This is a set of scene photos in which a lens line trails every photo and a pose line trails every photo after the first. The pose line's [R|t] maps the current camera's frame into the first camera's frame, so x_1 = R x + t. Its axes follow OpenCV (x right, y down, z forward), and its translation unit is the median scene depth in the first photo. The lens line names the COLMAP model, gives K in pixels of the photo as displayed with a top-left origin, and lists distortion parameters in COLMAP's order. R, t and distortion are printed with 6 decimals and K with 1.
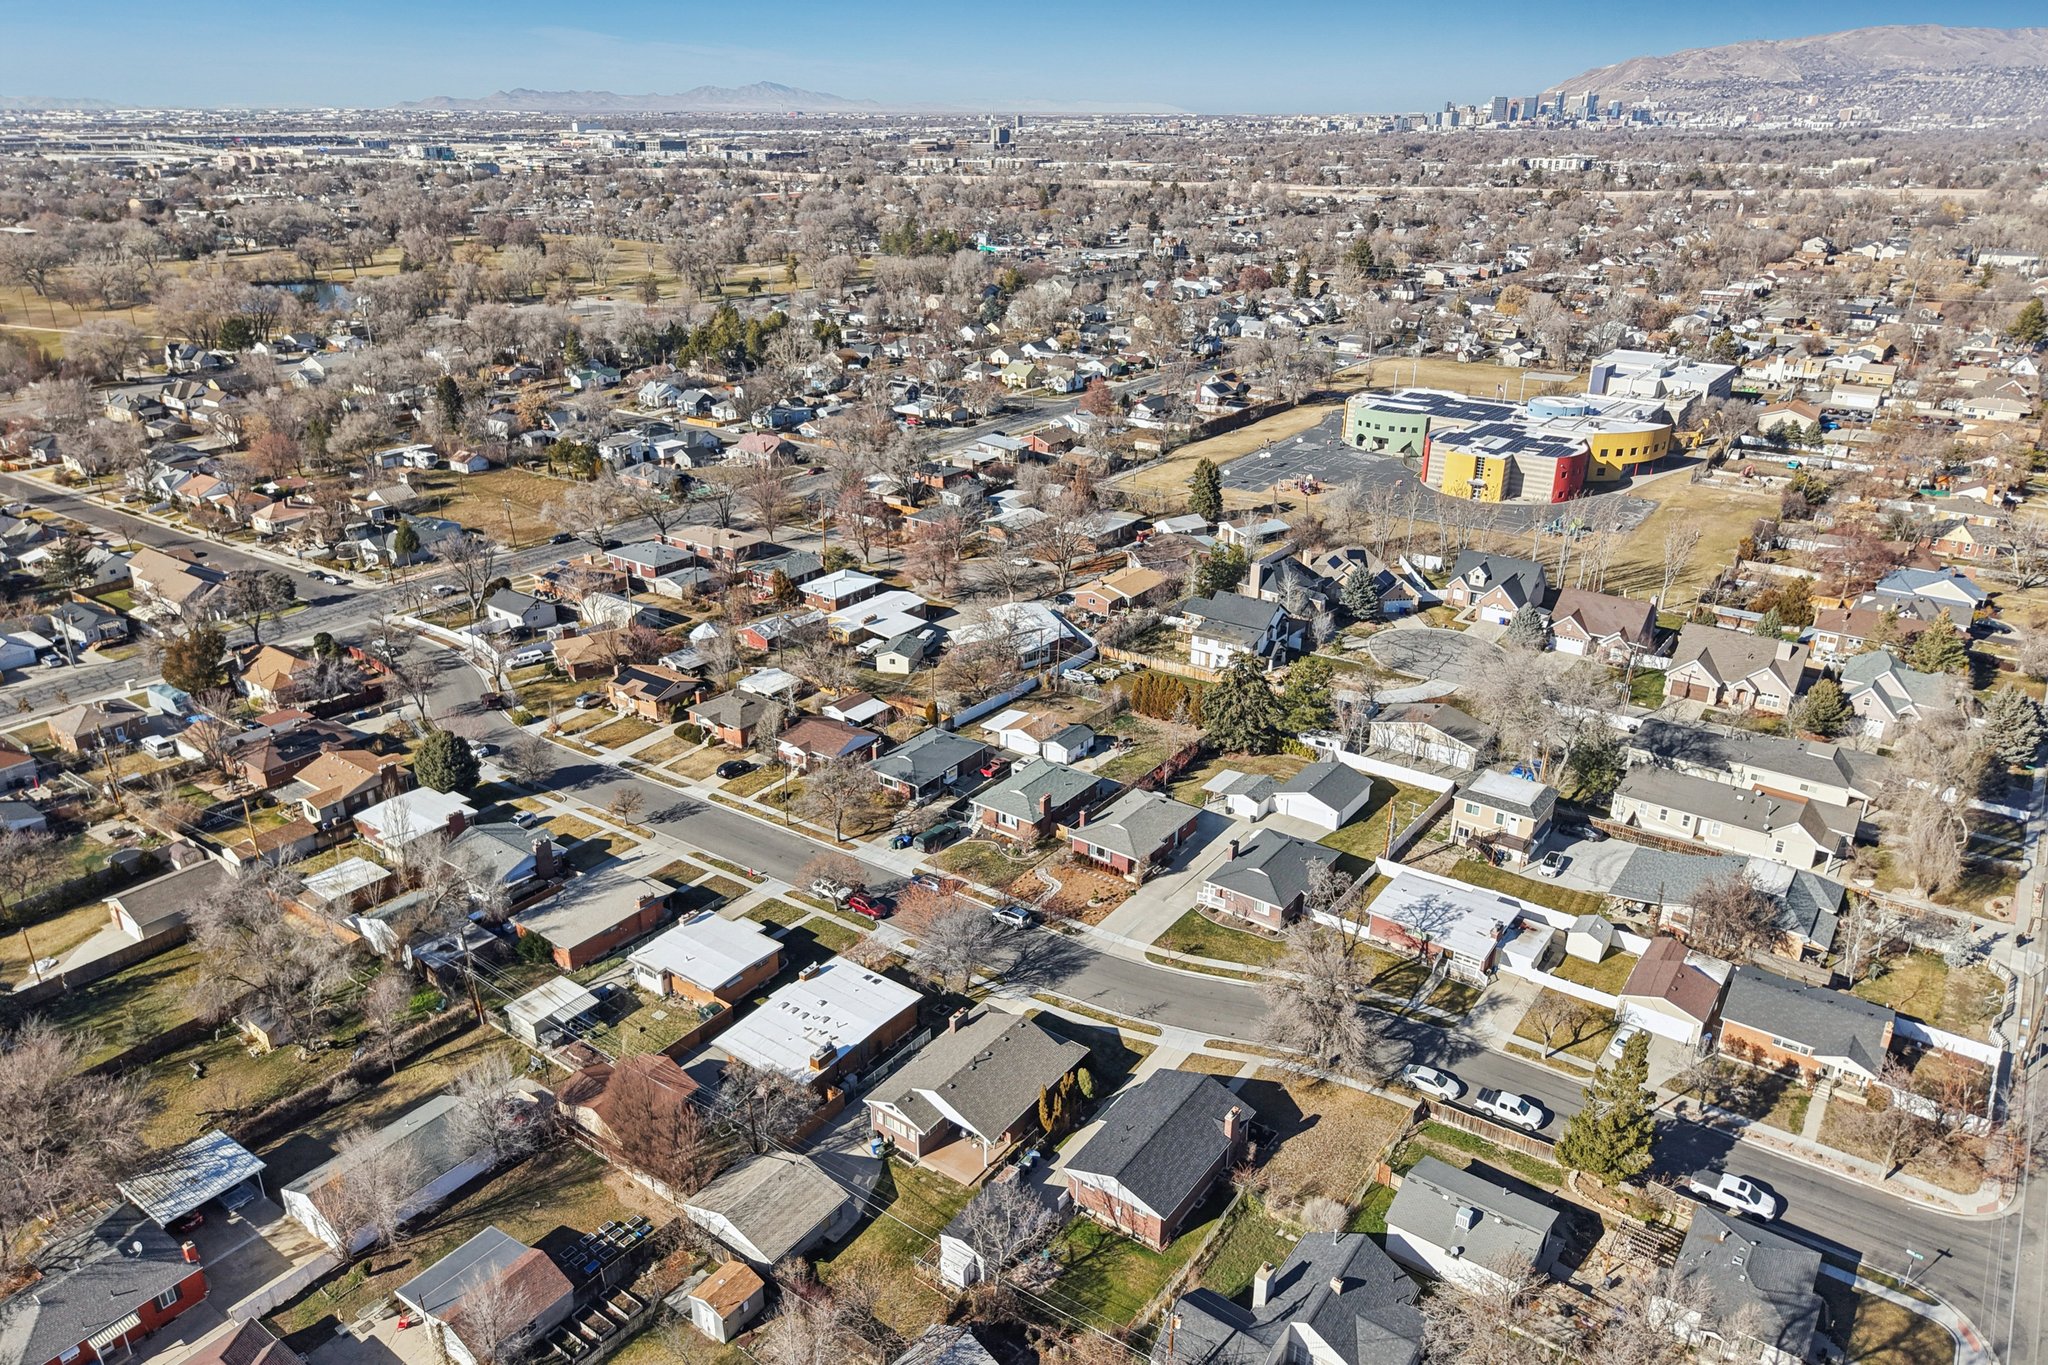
lens RADIAL K [[1395.2, 0, 1034.5], [0, 1395.2, 694.2], [0, 0, 1]] dist [0.046352, -0.040723]
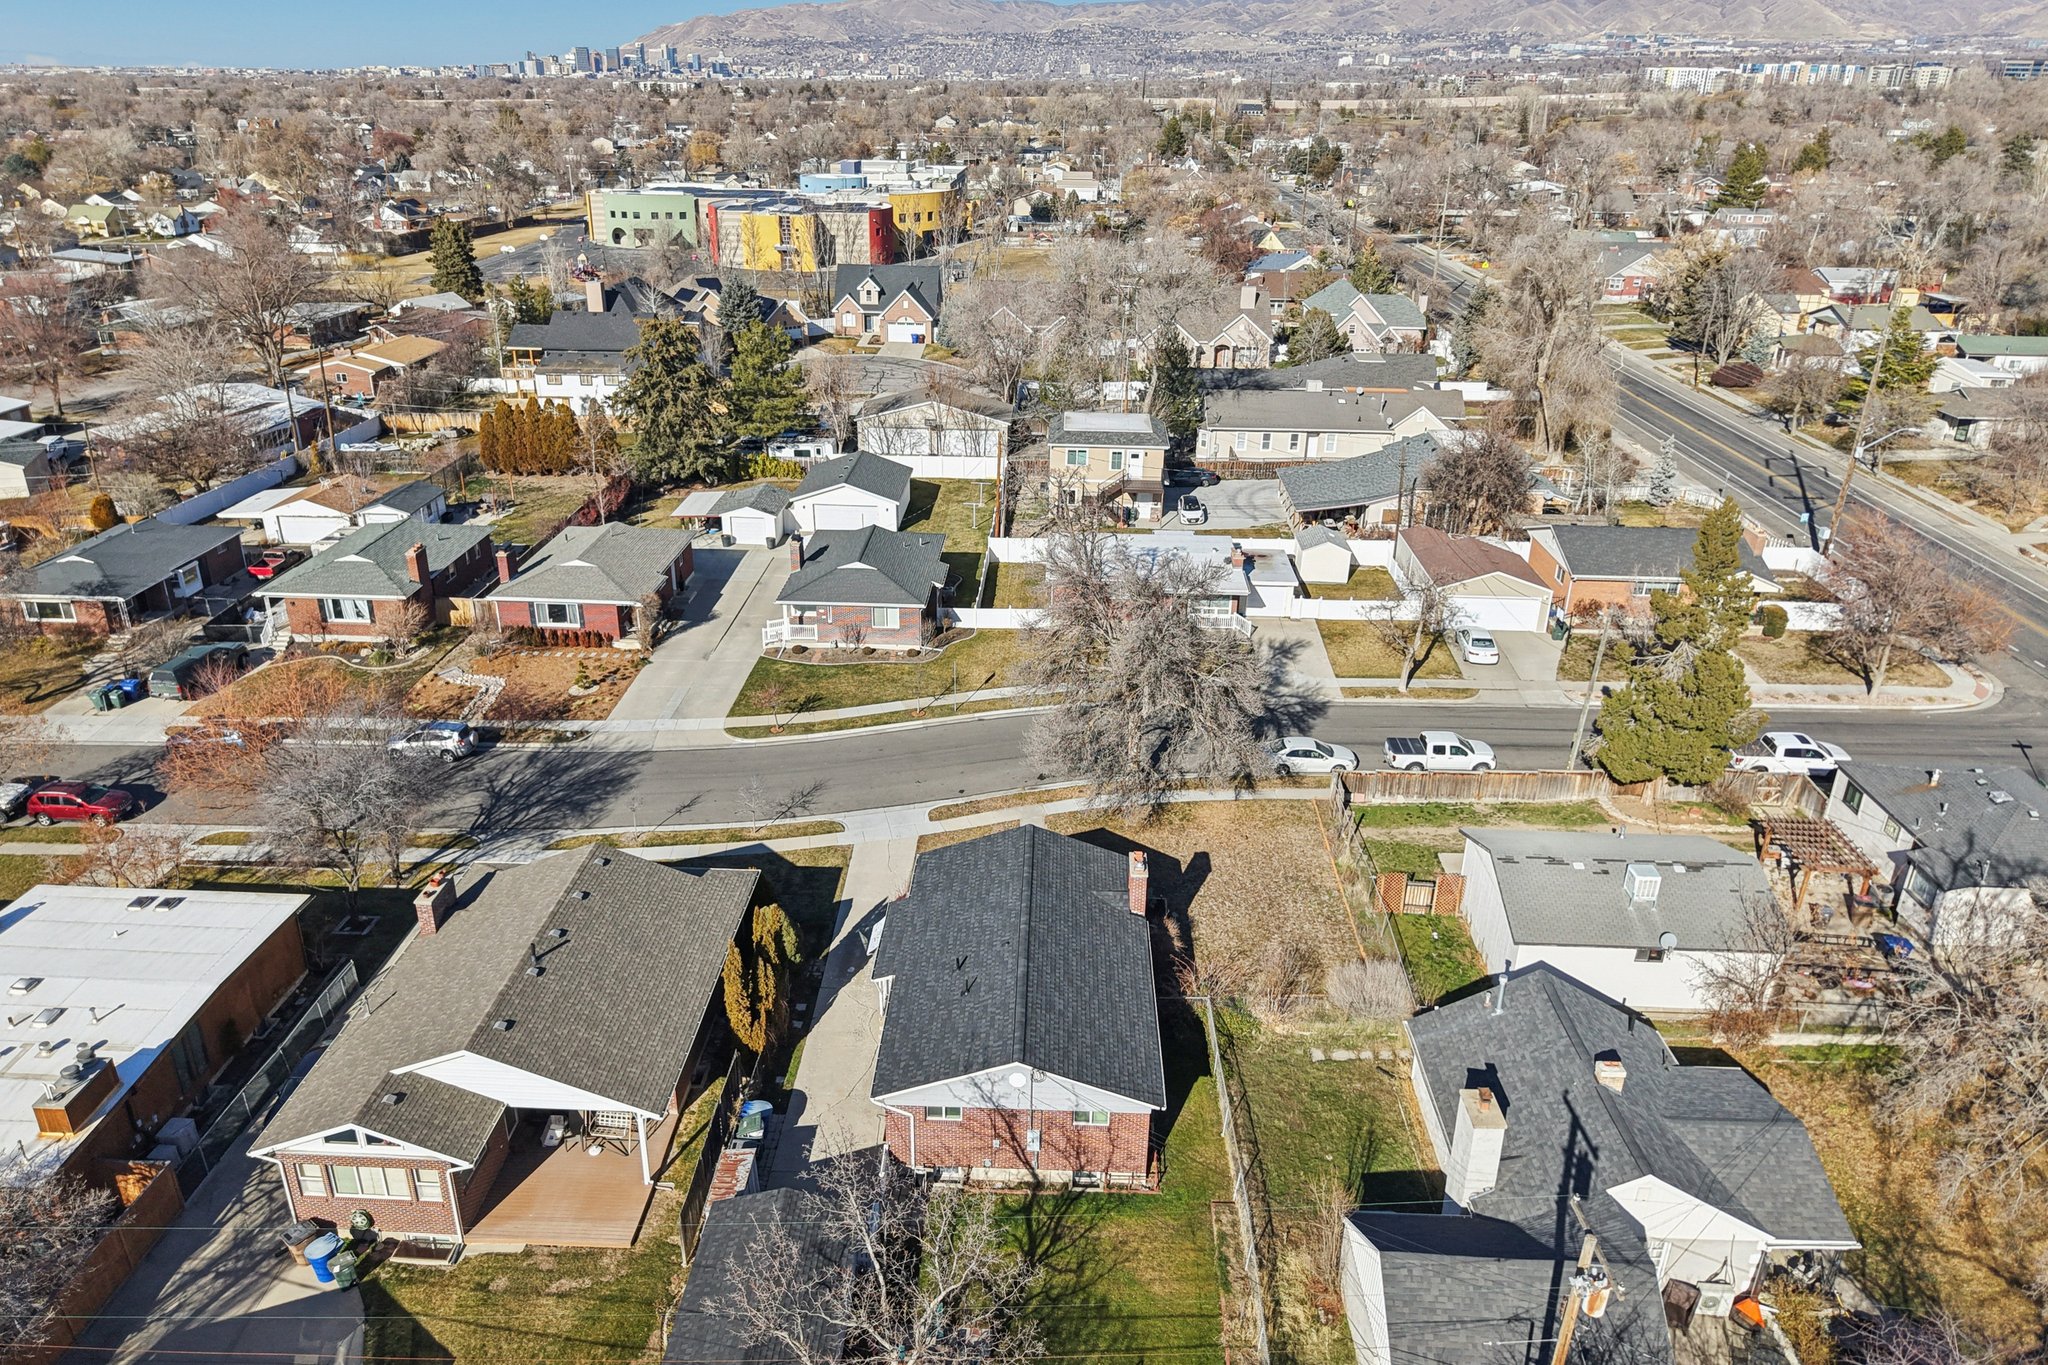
lens RADIAL K [[1395.2, 0, 1014.2], [0, 1395.2, 695.0], [0, 0, 1]] dist [0.046352, -0.040723]
pose [[0.836211, -0.222838, 0.501093, -0.082753], [0.218379, 0.973459, 0.068476, 0.142447], [-0.503053, 0.052168, 0.862680, 0.431618]]
